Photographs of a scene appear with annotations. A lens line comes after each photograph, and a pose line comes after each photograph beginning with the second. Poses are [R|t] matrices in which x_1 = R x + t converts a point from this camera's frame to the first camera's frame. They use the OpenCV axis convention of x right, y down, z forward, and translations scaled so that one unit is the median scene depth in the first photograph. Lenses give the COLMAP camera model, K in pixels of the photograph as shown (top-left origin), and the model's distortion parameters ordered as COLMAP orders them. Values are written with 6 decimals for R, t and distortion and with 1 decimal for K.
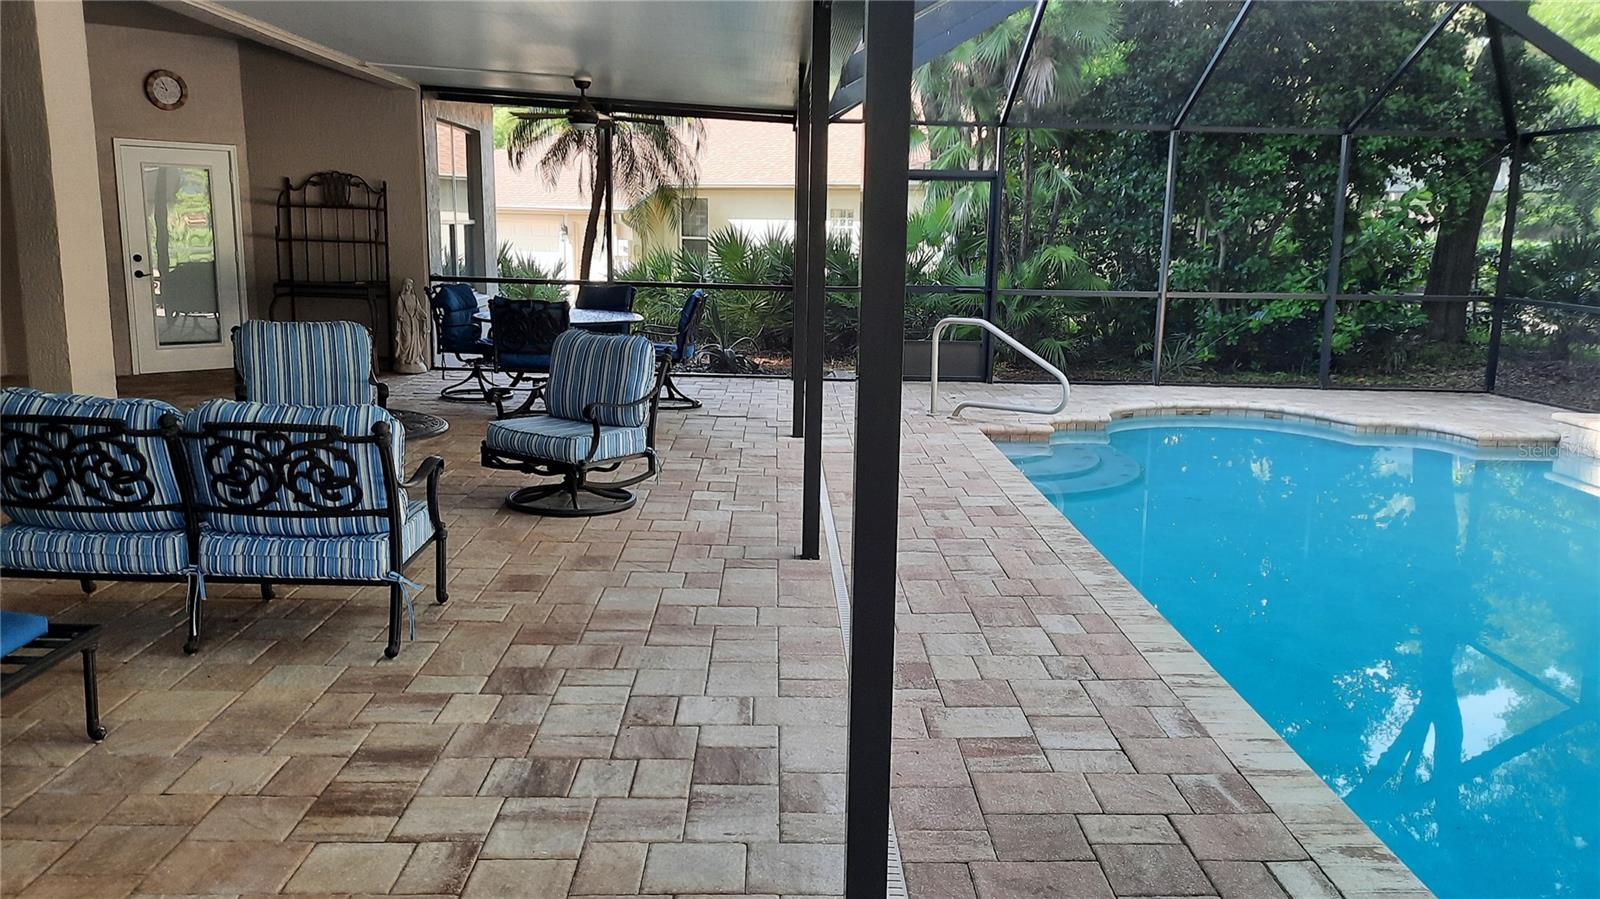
lens RADIAL K [[1238.9, 0, 828.3], [0, 1238.9, 455.6], [0, 0, 1]] dist [0.080744, -0.085073]
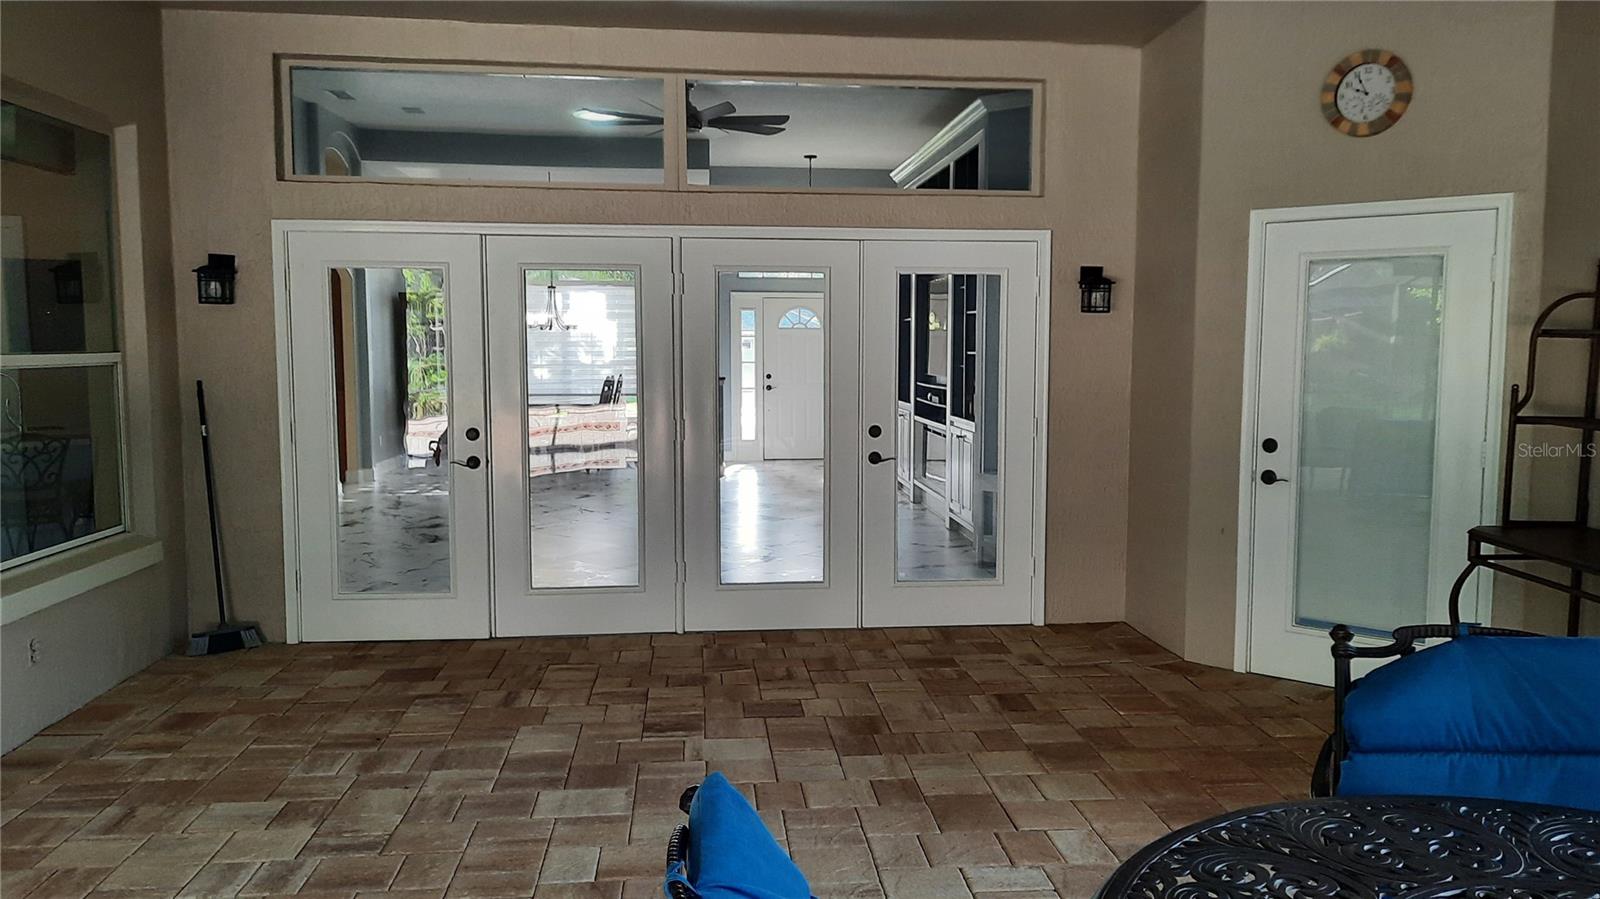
lens RADIAL K [[1215.7, 0, 800.0], [0, 1215.7, 449.5], [0, 0, 1]] dist [0.062809, -0.047492]
pose [[0.066937, 0.067134, -0.995496, -0.091936], [-0.183710, 0.981505, 0.053838, -0.167029], [0.980699, 0.179279, 0.078033, 0.887740]]
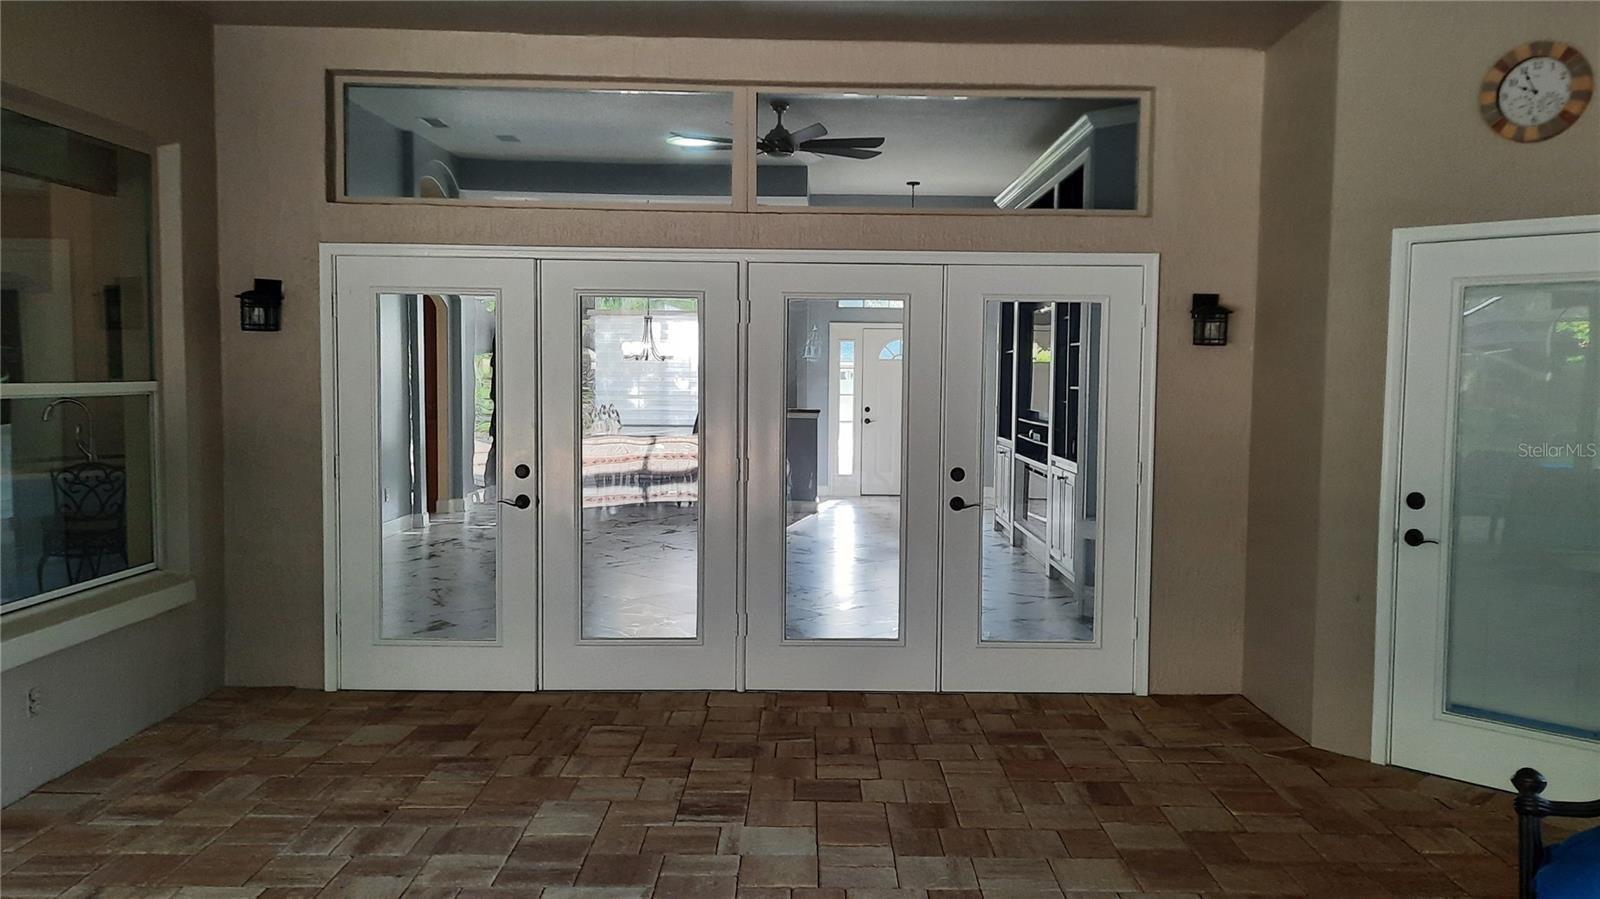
lens RADIAL K [[1215.7, 0, 800.0], [0, 1215.7, 449.5], [0, 0, 1]] dist [0.062809, -0.047492]
pose [[-0.025890, 0.042178, -0.998775, -0.144942], [-0.194293, 0.979845, 0.046415, -0.173132], [0.980602, 0.195256, -0.017173, 0.908216]]
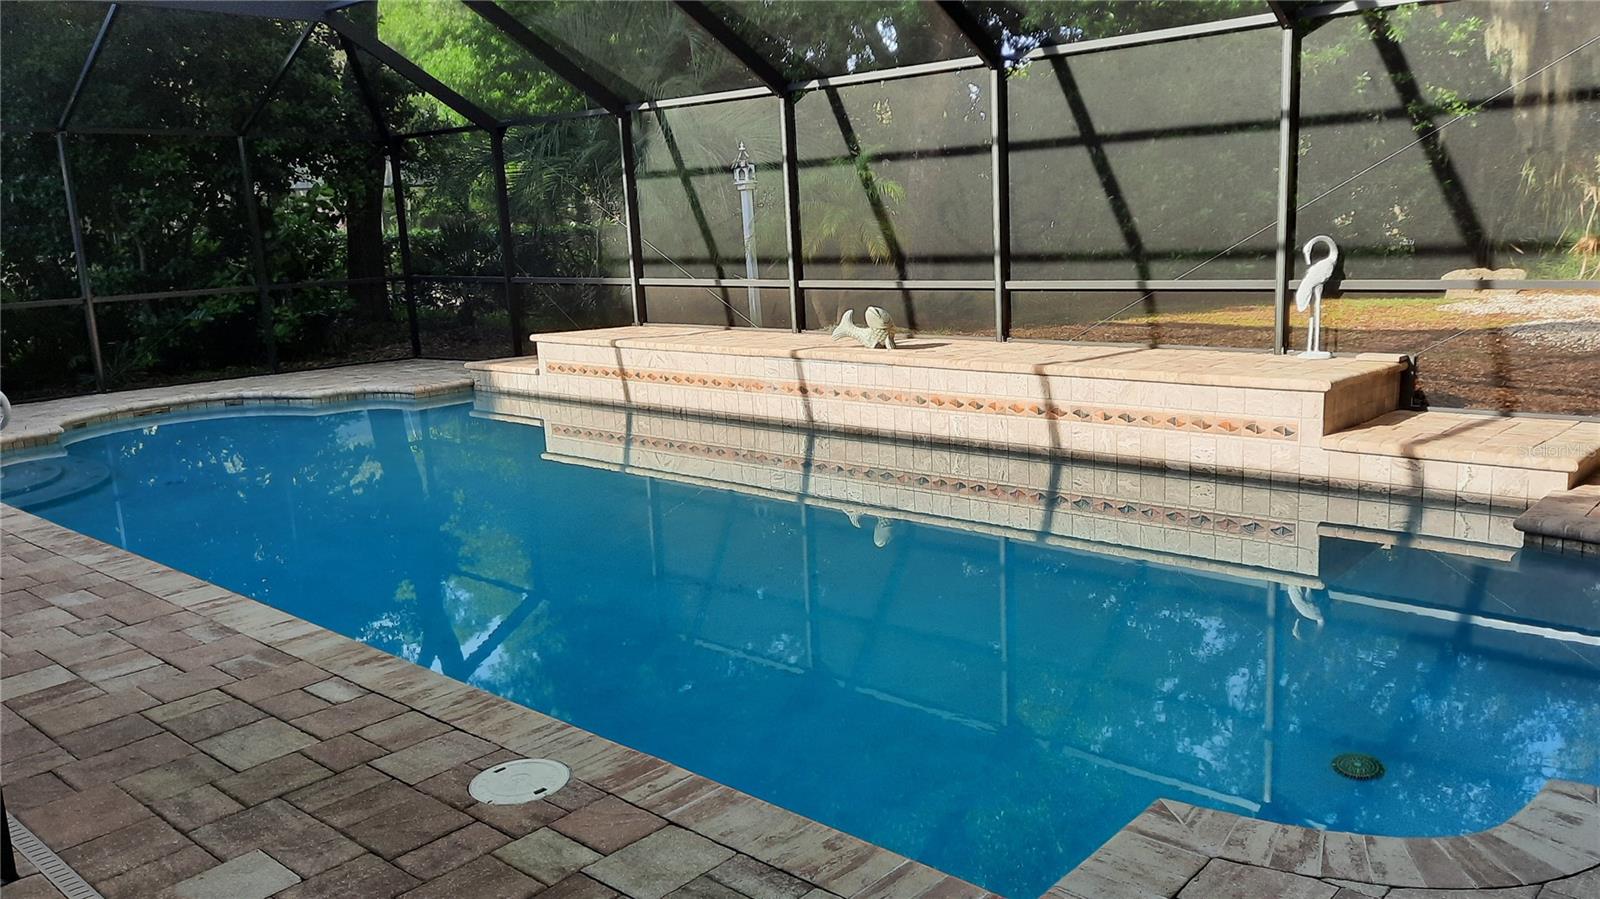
lens RADIAL K [[1235.4, 0, 820.9], [0, 1235.4, 457.8], [0, 0, 1]] dist [0.077809, -0.084466]
pose [[0.696269, -0.189142, 0.692412, -0.042596], [0.186917, 0.979153, 0.079510, 0.024002], [-0.693016, 0.074063, 0.717108, -0.105742]]
